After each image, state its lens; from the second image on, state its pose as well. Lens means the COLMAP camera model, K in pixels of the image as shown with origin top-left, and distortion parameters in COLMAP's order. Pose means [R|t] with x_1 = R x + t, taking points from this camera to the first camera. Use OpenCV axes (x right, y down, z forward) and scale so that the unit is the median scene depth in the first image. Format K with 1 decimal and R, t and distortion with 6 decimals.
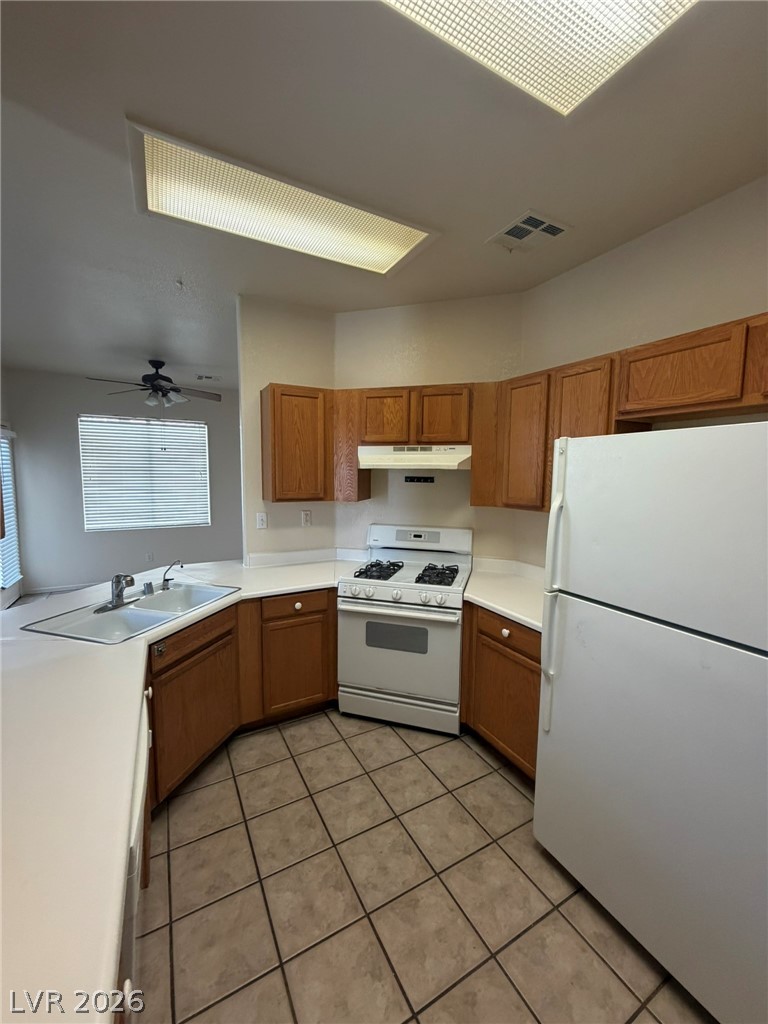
lens RADIAL K [[406.2, 0, 381.9], [0, 406.2, 509.5], [0, 0, 1]] dist [0.001999, 0.000483]
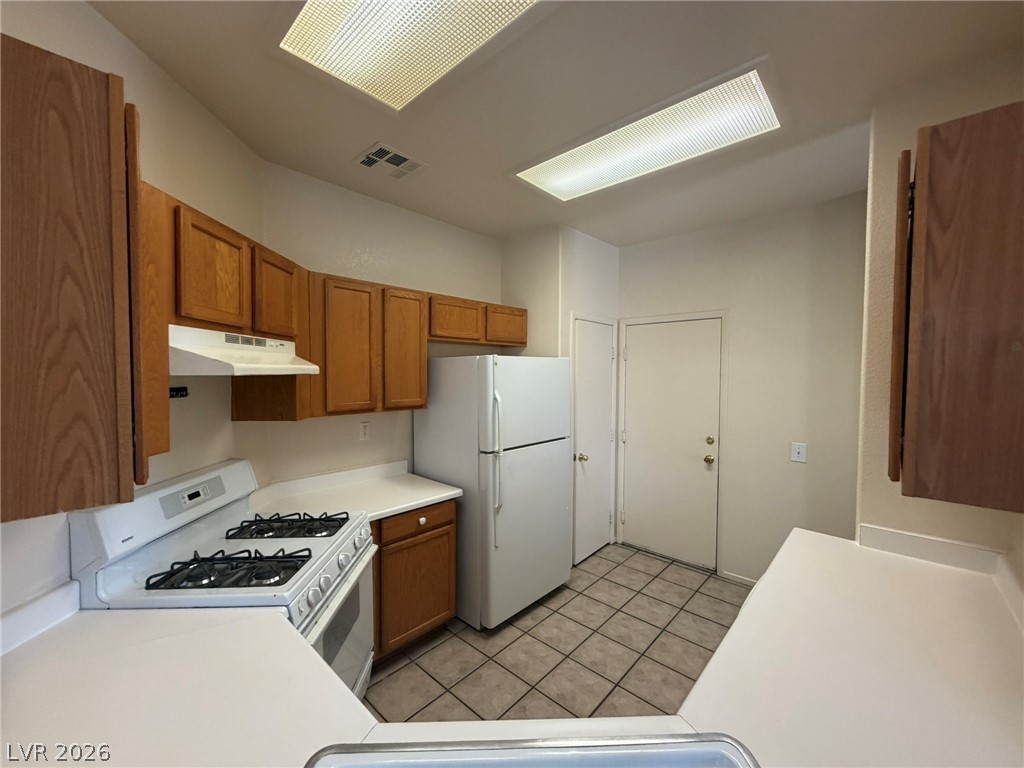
lens RADIAL K [[407.5, 0, 512.0], [0, 407.5, 384.0], [0, 0, 1]] dist [0.000420, 0.000100]
pose [[-0.323580, -0.037655, 0.945451, -0.626192], [0.083468, 0.994177, 0.068162, -0.094794], [-0.942512, 0.100970, -0.318553, 0.836752]]
